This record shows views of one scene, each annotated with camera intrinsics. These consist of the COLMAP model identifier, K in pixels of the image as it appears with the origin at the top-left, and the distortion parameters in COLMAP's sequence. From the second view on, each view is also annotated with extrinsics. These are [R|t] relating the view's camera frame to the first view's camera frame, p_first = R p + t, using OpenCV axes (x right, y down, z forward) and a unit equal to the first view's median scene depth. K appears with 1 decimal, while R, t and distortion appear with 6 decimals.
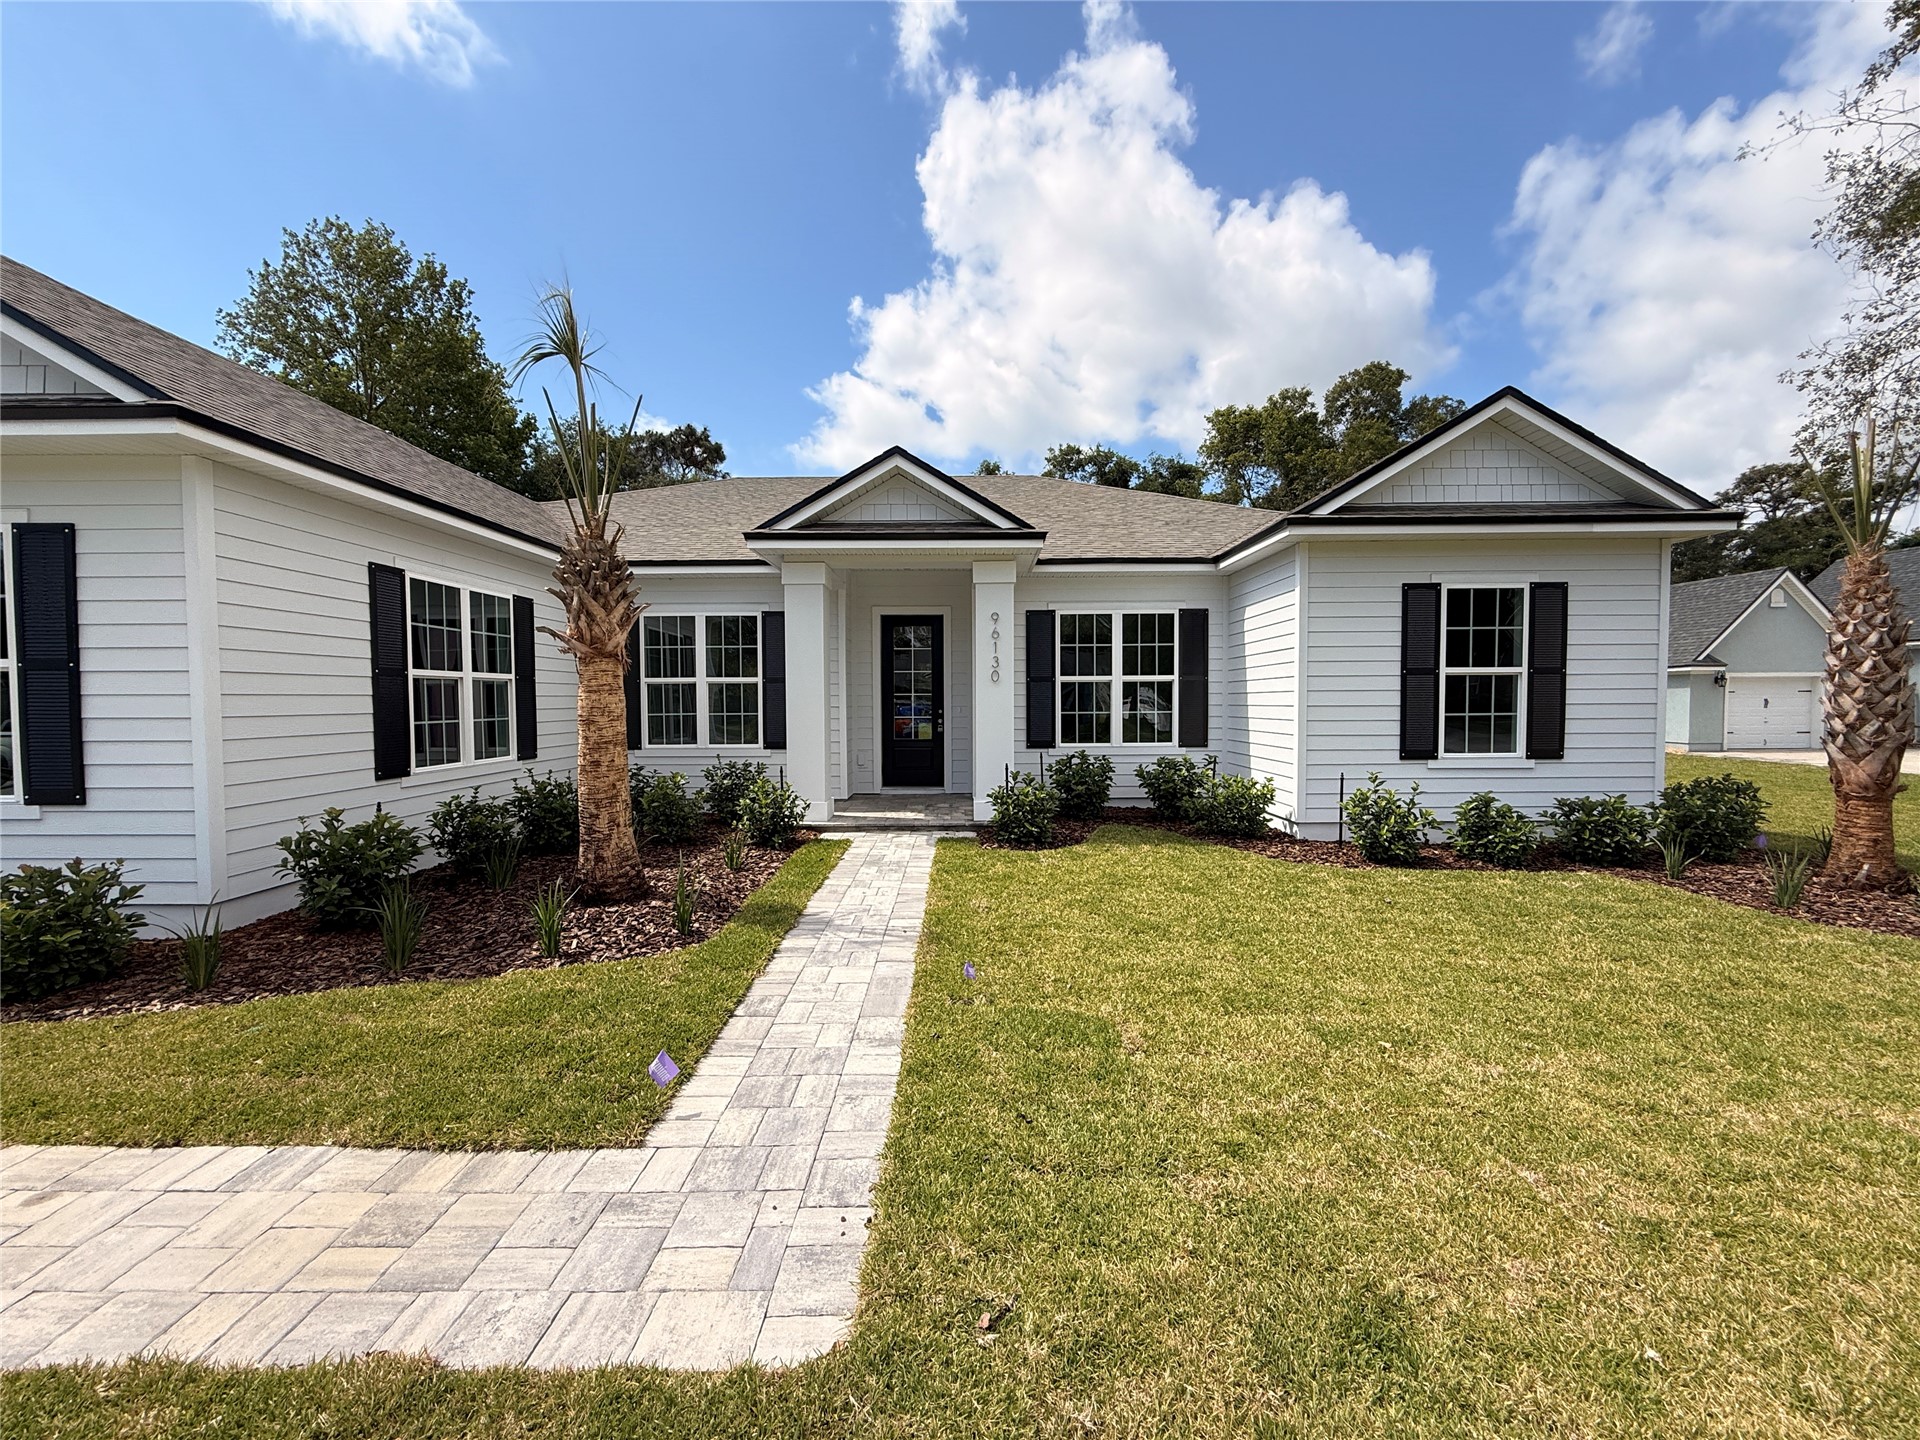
lens RADIAL K [[763.7, 0, 968.7], [0, 763.7, 730.7], [0, 0, 1]] dist [-0.001415, 0.000247]
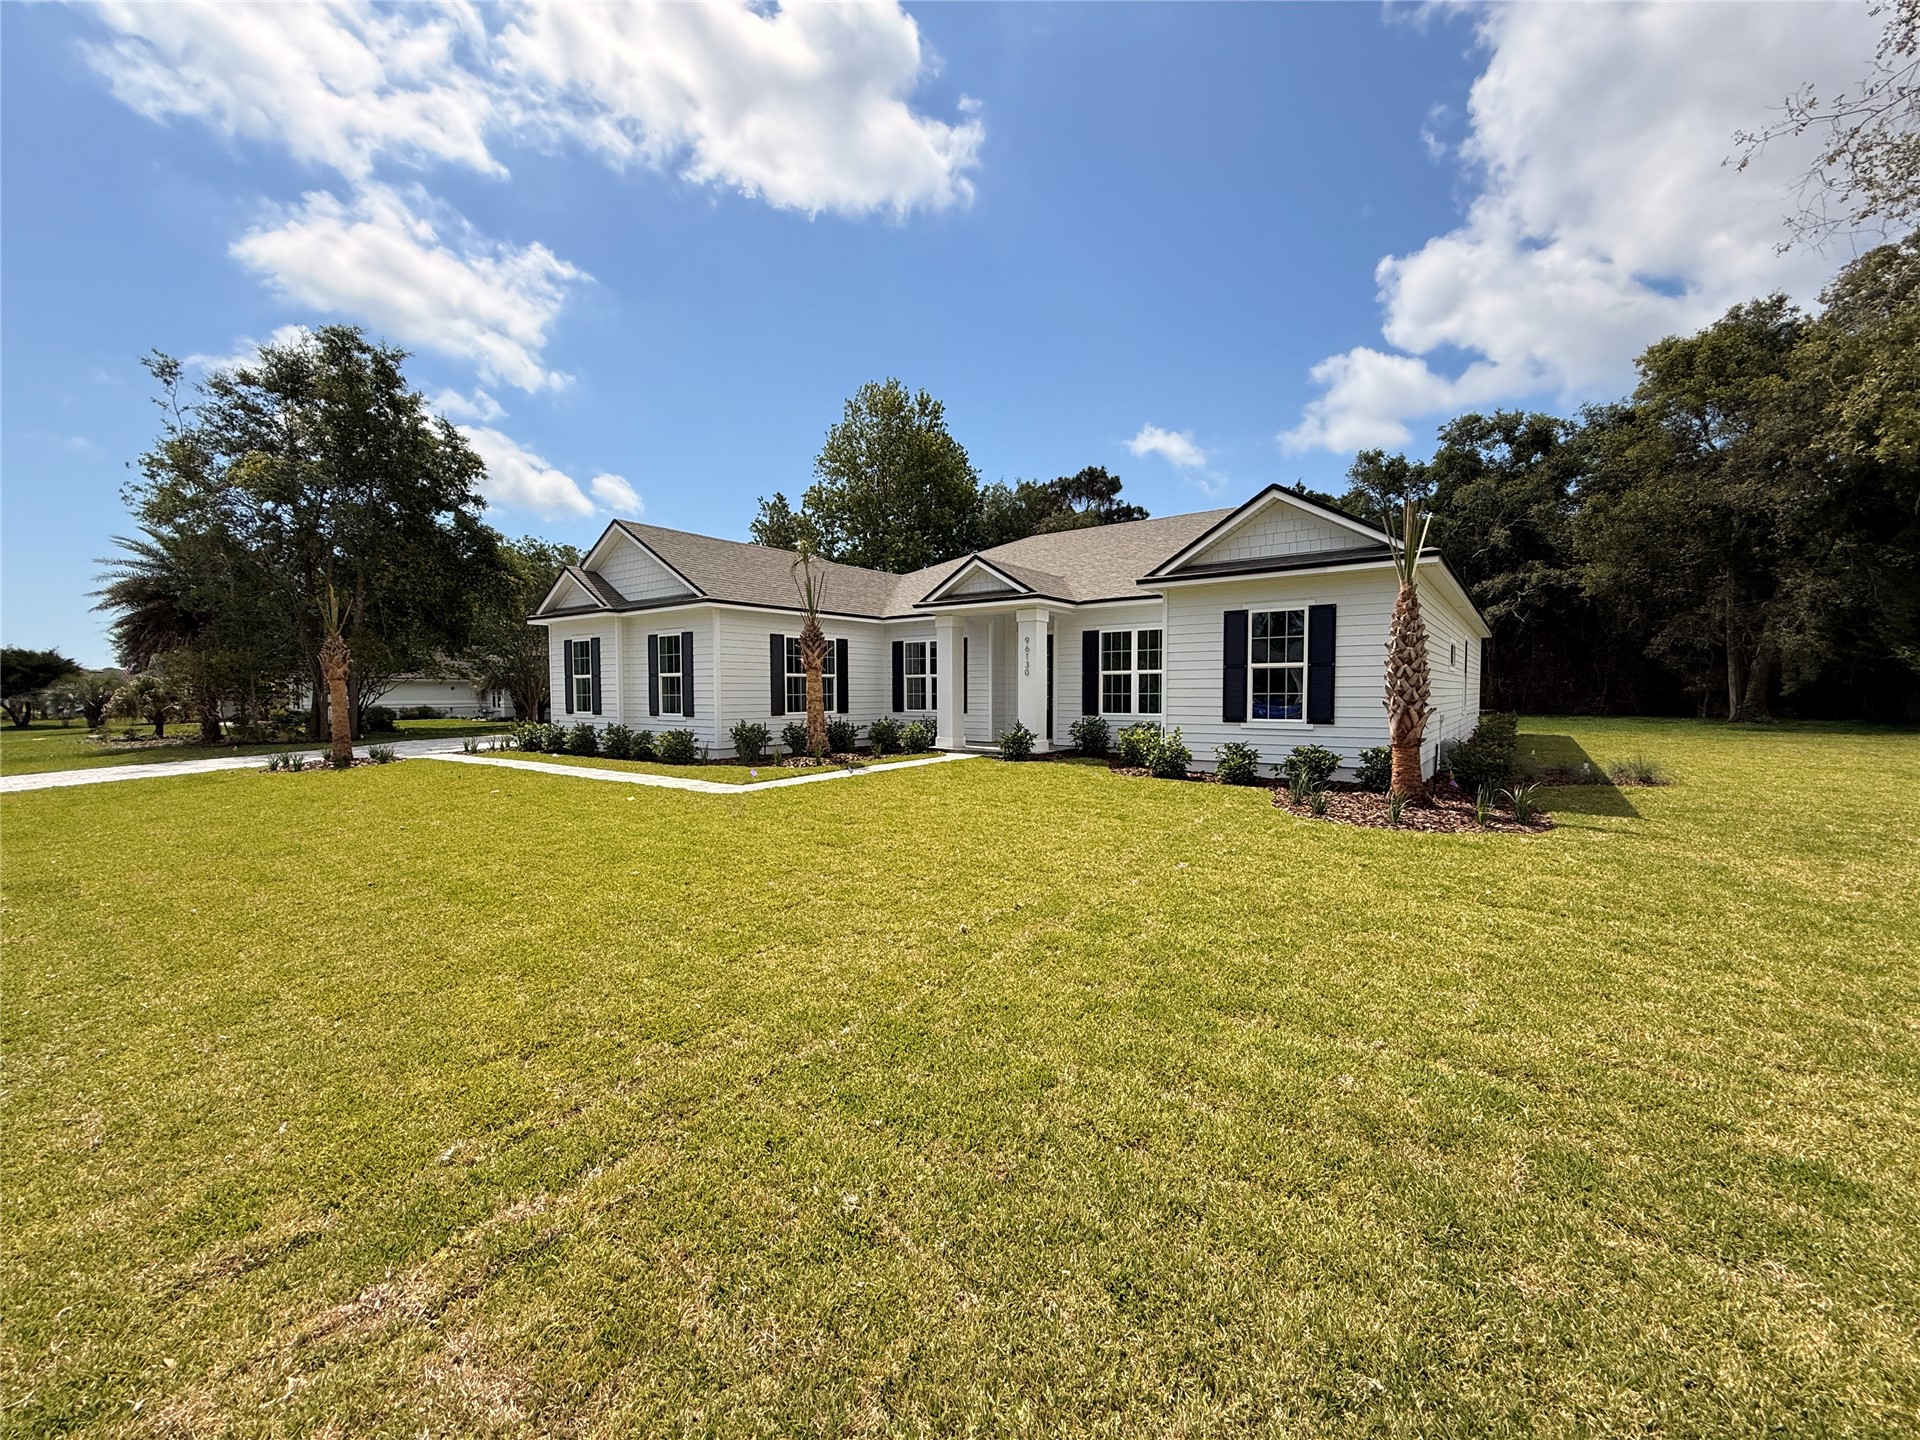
lens RADIAL K [[763.7, 0, 951.3], [0, 763.7, 684.5], [0, 0, 1]] dist [-0.001415, 0.000247]
pose [[0.800543, -0.002082, -0.599271, 1.060276], [-0.026059, 0.998927, -0.038282, 0.035025], [0.598708, 0.046263, 0.799630, -0.605032]]
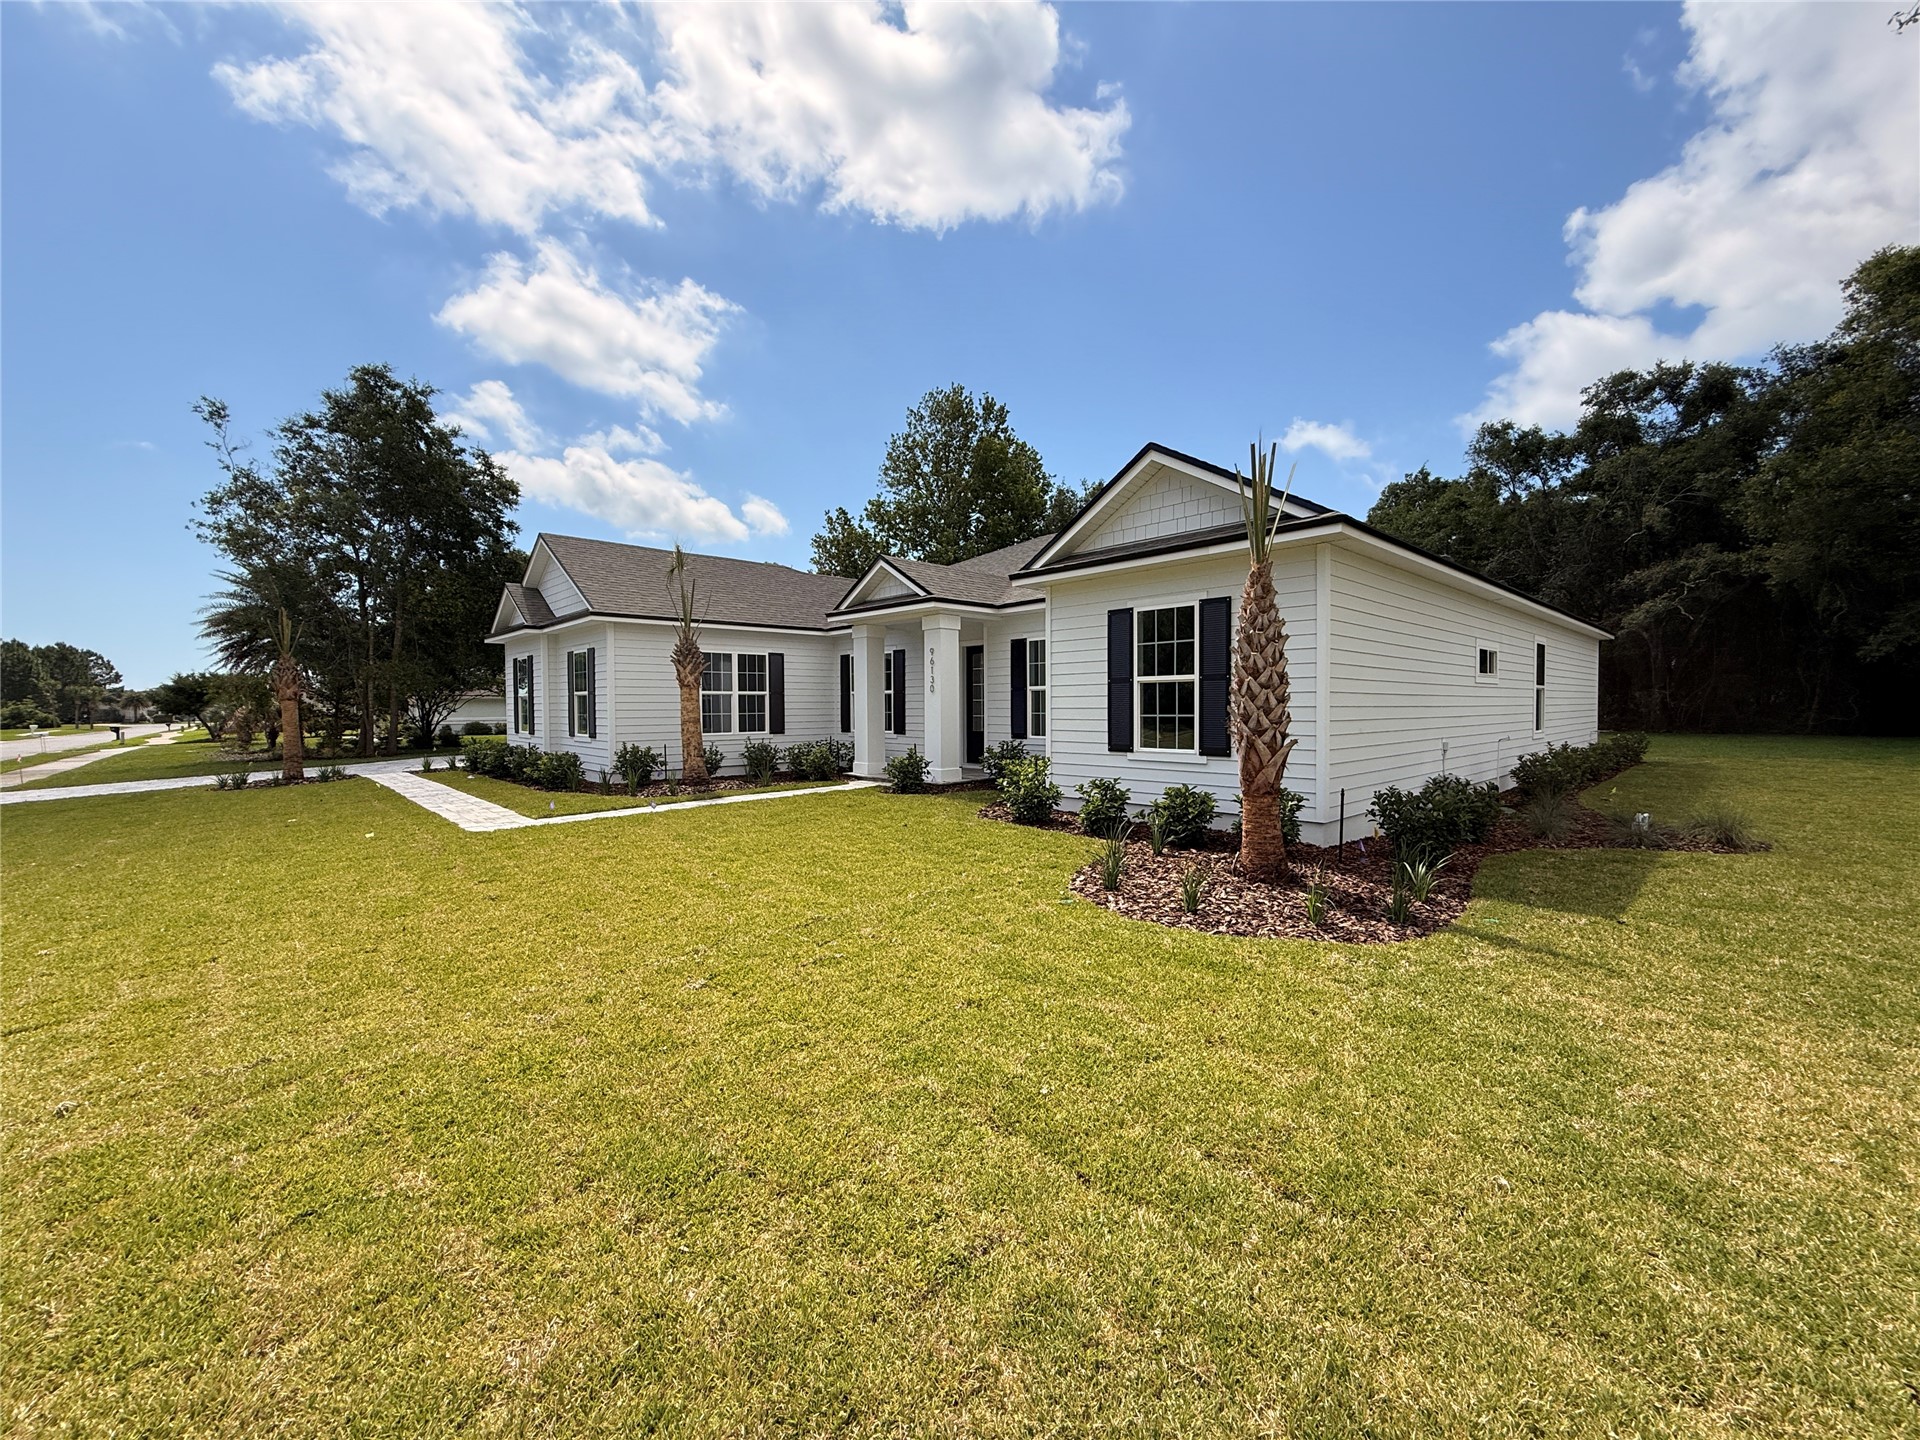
lens RADIAL K [[763.7, 0, 980.5], [0, 763.7, 709.5], [0, 0, 1]] dist [-0.001415, 0.000247]
pose [[0.698540, 0.003875, -0.715560, 1.309900], [-0.024731, 0.999519, -0.018730, -0.001806], [0.715143, 0.030780, 0.698300, -0.021411]]
